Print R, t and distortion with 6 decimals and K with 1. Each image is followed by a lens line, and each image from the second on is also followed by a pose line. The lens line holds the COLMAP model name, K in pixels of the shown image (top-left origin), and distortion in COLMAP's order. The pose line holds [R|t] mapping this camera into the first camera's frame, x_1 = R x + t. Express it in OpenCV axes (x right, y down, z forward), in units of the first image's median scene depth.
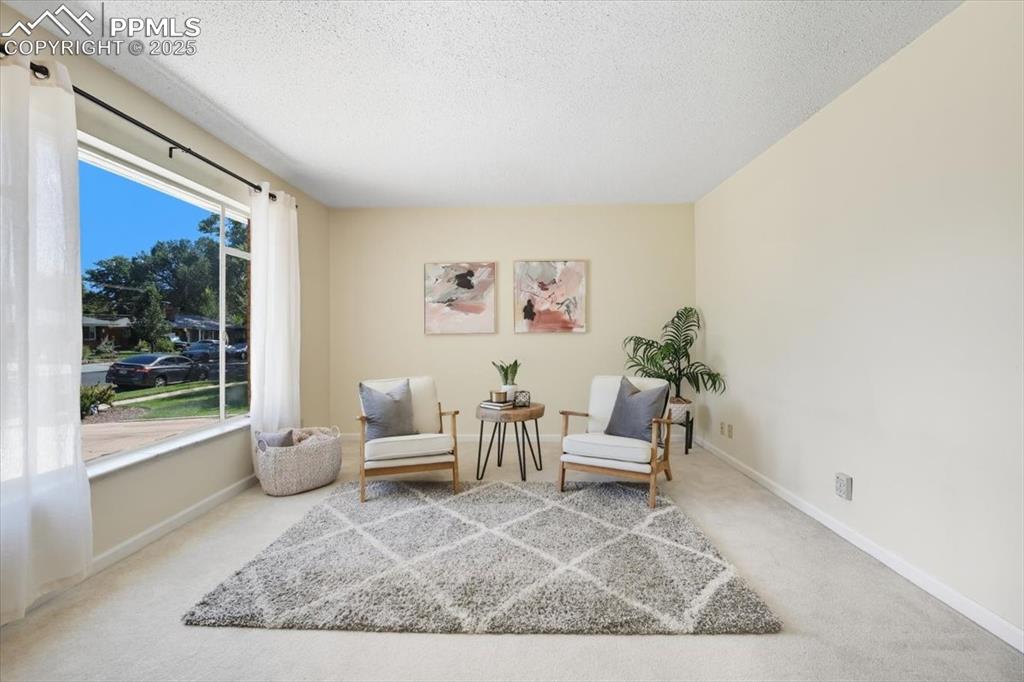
lens RADIAL K [[443.4, 0, 513.6], [0, 443.4, 337.5], [0, 0, 1]] dist [-0.036559, 0.005631]
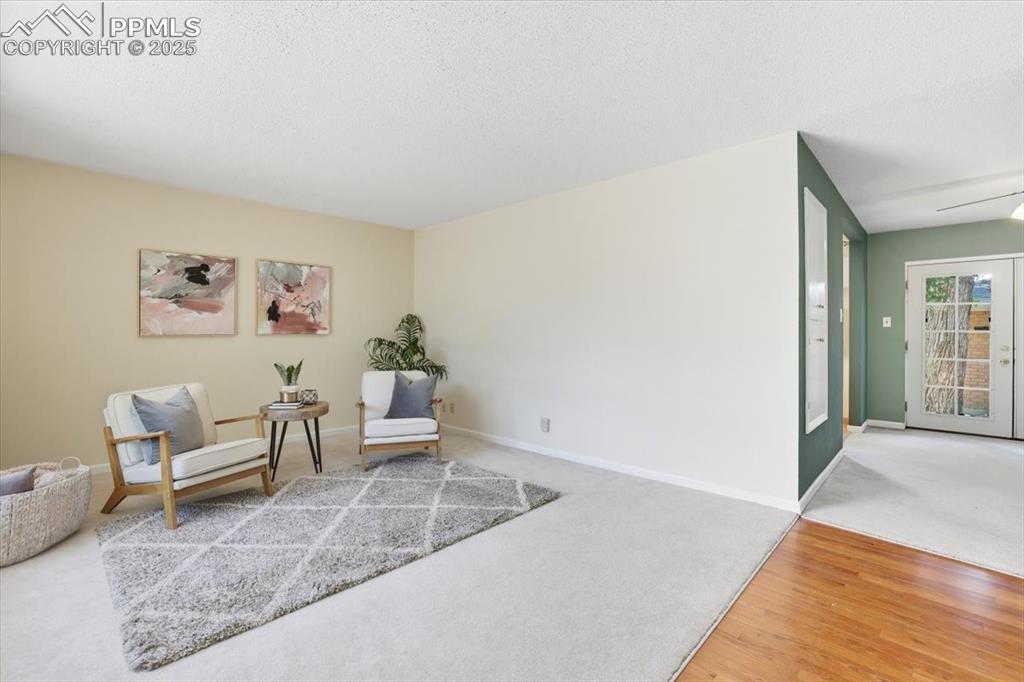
lens RADIAL K [[443.4, 0, 508.3], [0, 443.4, 336.5], [0, 0, 1]] dist [-0.036559, 0.005631]
pose [[0.675777, 0.000289, 0.737106, -0.519762], [0.003963, 0.999984, -0.004026, 0.000028], [-0.737095, 0.005642, 0.675765, -0.067113]]
